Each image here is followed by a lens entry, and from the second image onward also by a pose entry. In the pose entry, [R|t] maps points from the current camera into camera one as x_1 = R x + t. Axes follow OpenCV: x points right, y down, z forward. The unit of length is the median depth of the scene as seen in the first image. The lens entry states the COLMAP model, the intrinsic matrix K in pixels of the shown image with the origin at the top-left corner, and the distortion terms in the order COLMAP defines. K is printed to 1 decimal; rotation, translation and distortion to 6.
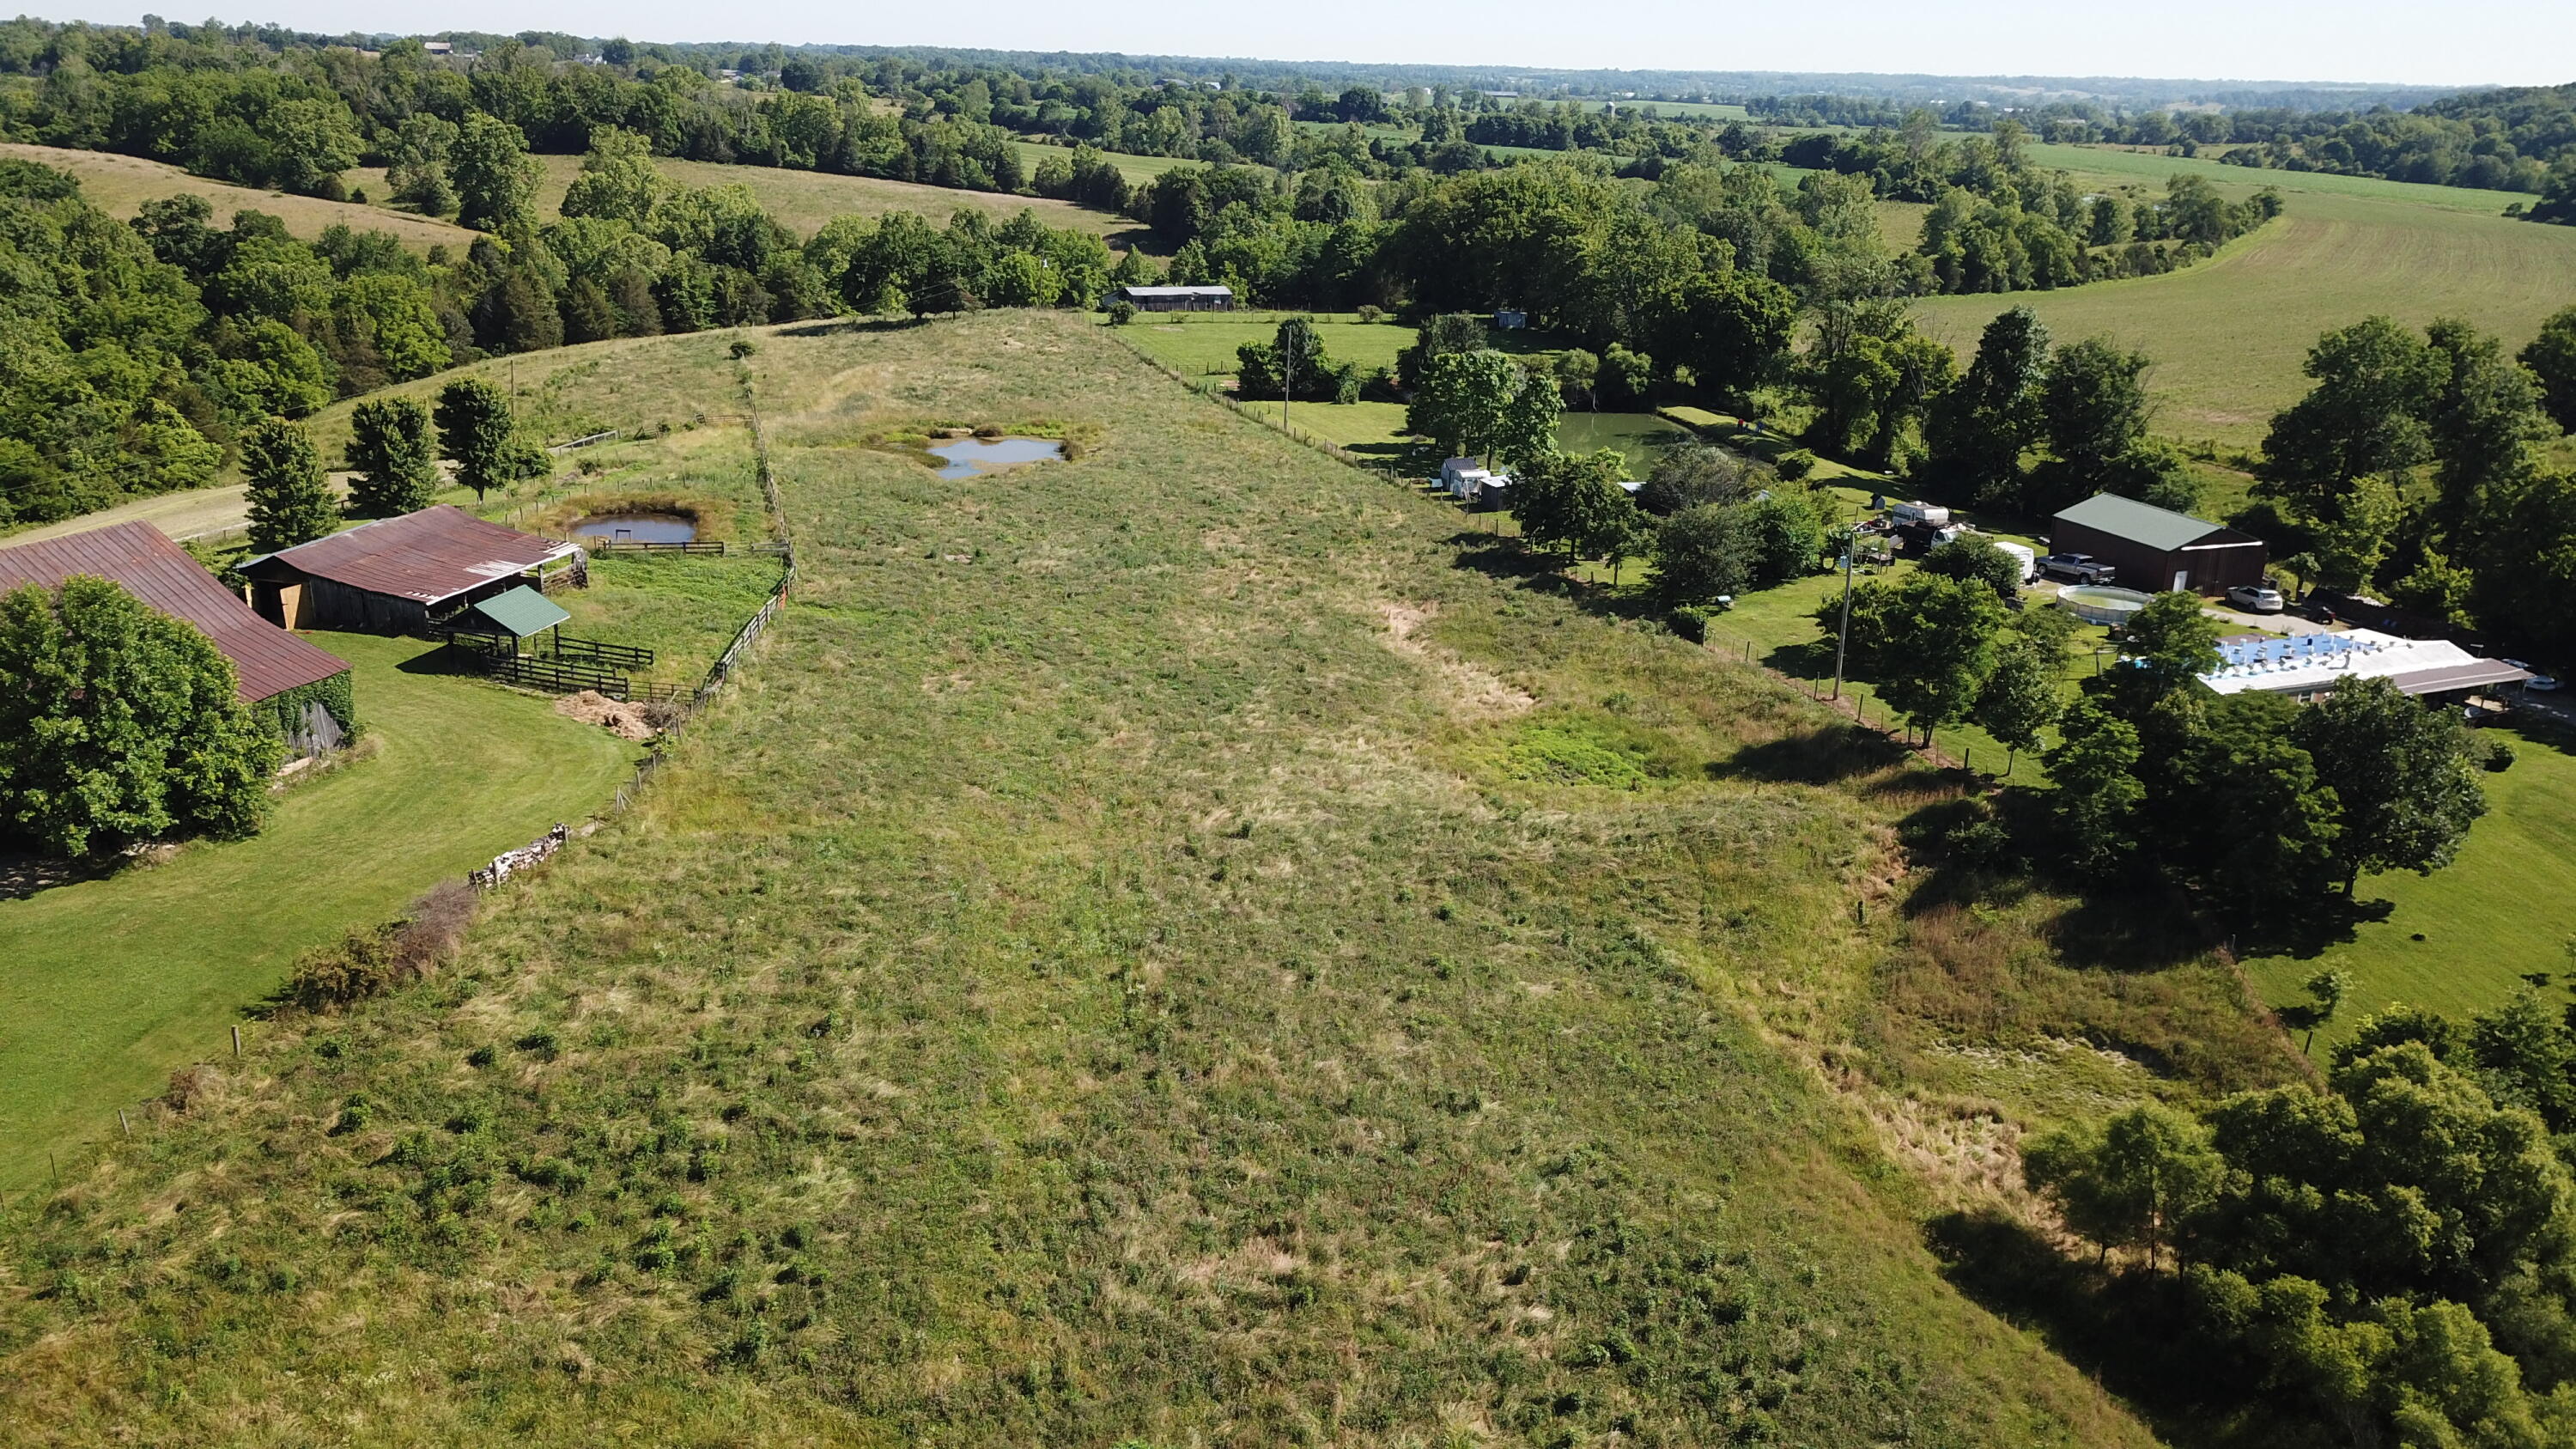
lens RADIAL K [[1975.1, 0, 1298.9], [0, 1975.1, 710.6], [0, 0, 1]] dist [0.008323, -0.004065]
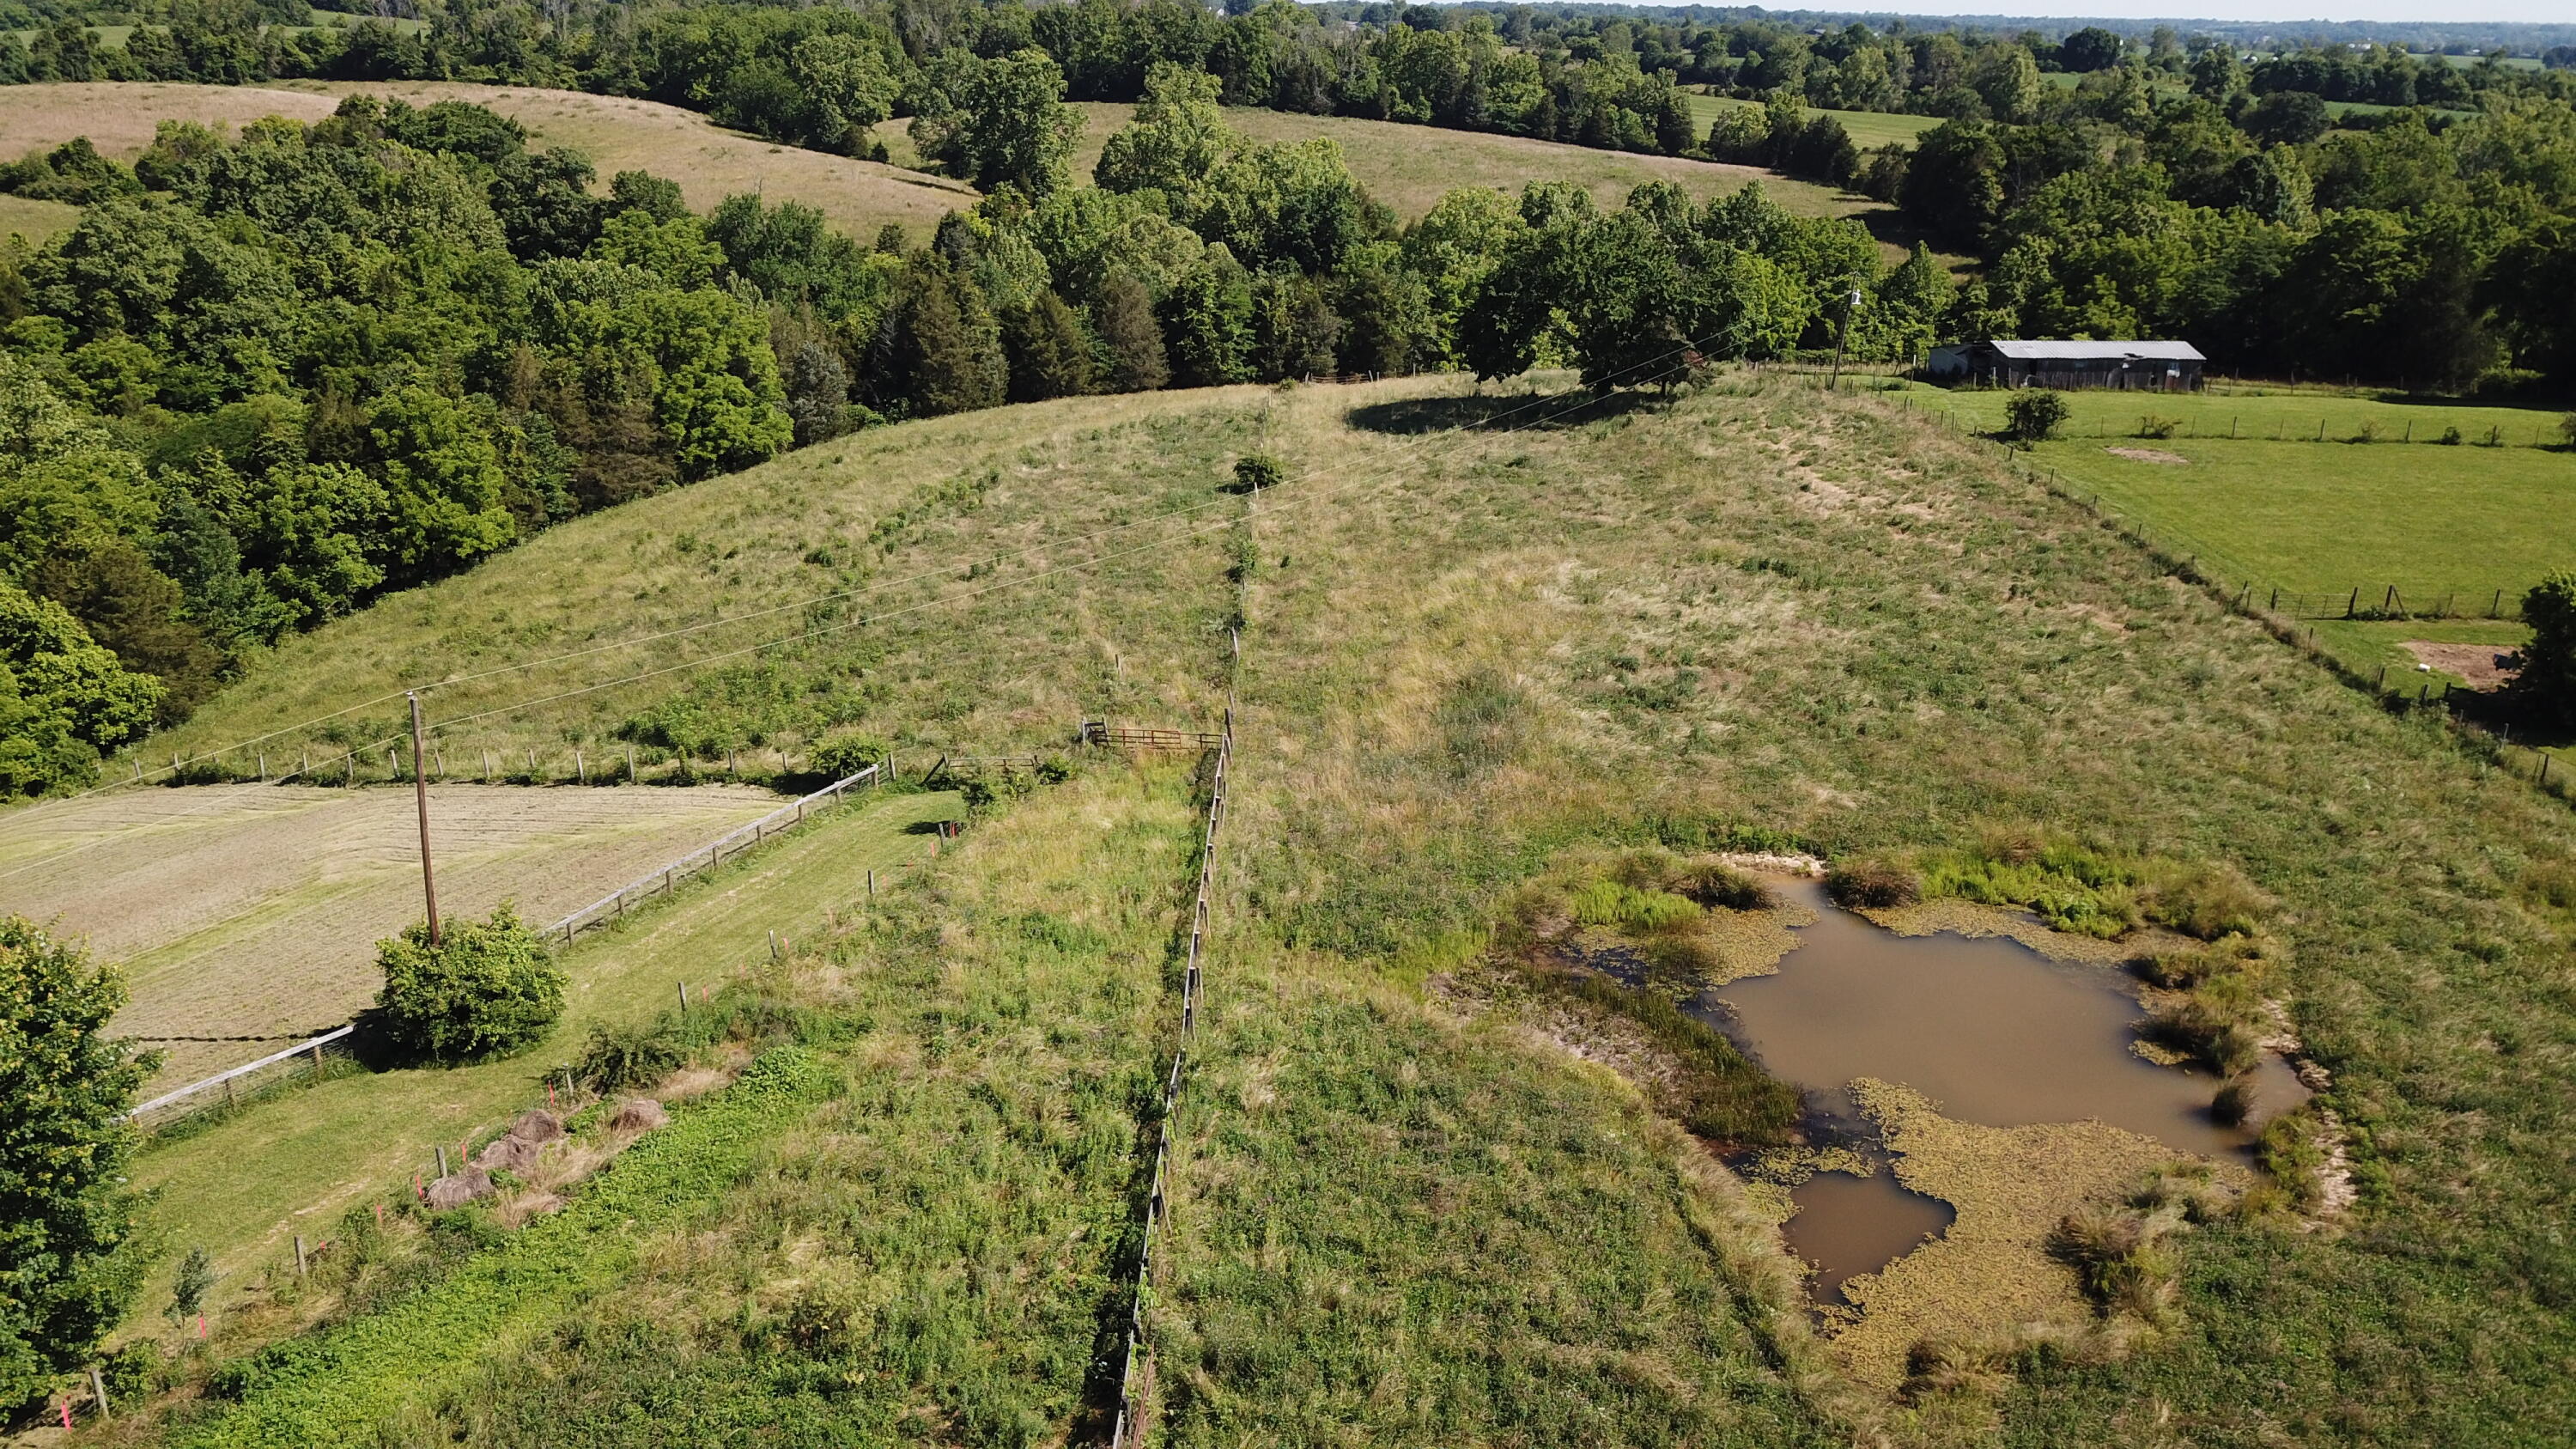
lens RADIAL K [[1975.1, 0, 1294.6], [0, 1975.1, 709.4], [0, 0, 1]] dist [0.008323, -0.004065]
pose [[0.956219, 0.088612, -0.278915, -0.138423], [-0.083678, 0.996054, 0.029571, -0.148534], [0.280435, -0.004937, 0.959860, 0.564436]]
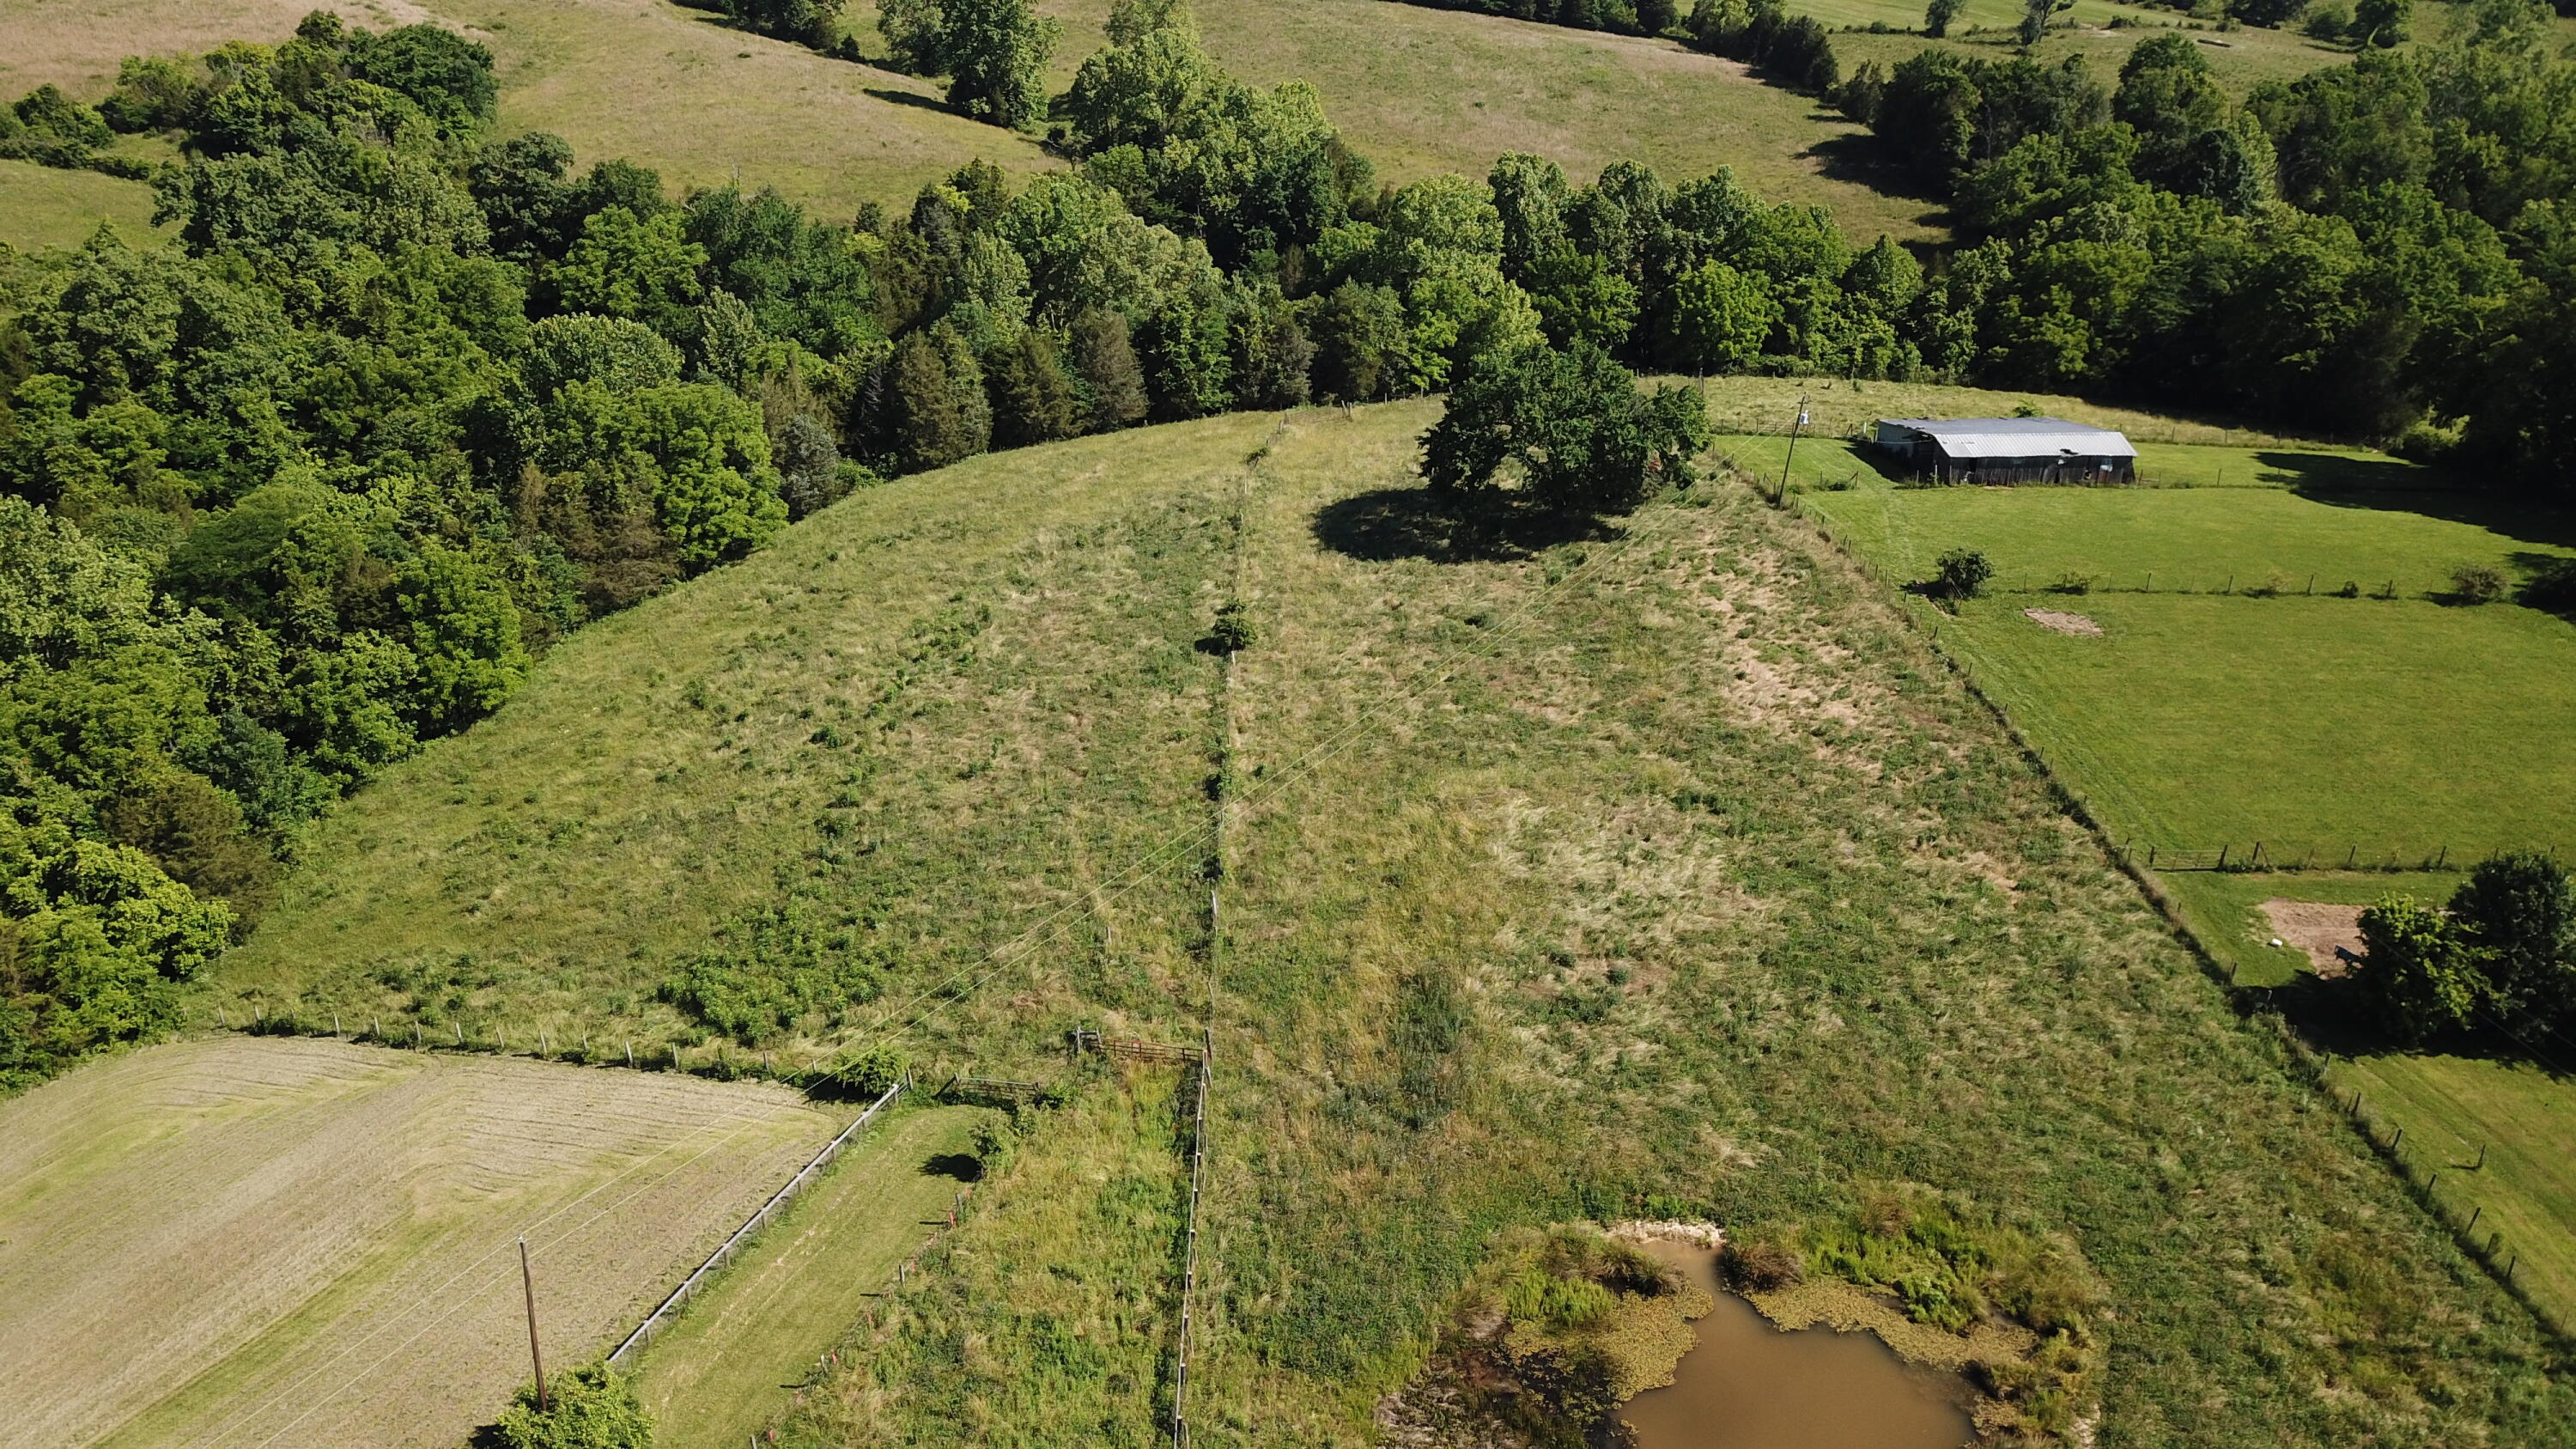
lens RADIAL K [[1975.1, 0, 1294.0], [0, 1975.1, 712.4], [0, 0, 1]] dist [0.008323, -0.004065]
pose [[0.959246, 0.116810, -0.257298, -0.136715], [-0.082825, 0.986794, 0.139207, -0.253192], [0.270160, -0.112223, 0.956253, 0.532299]]
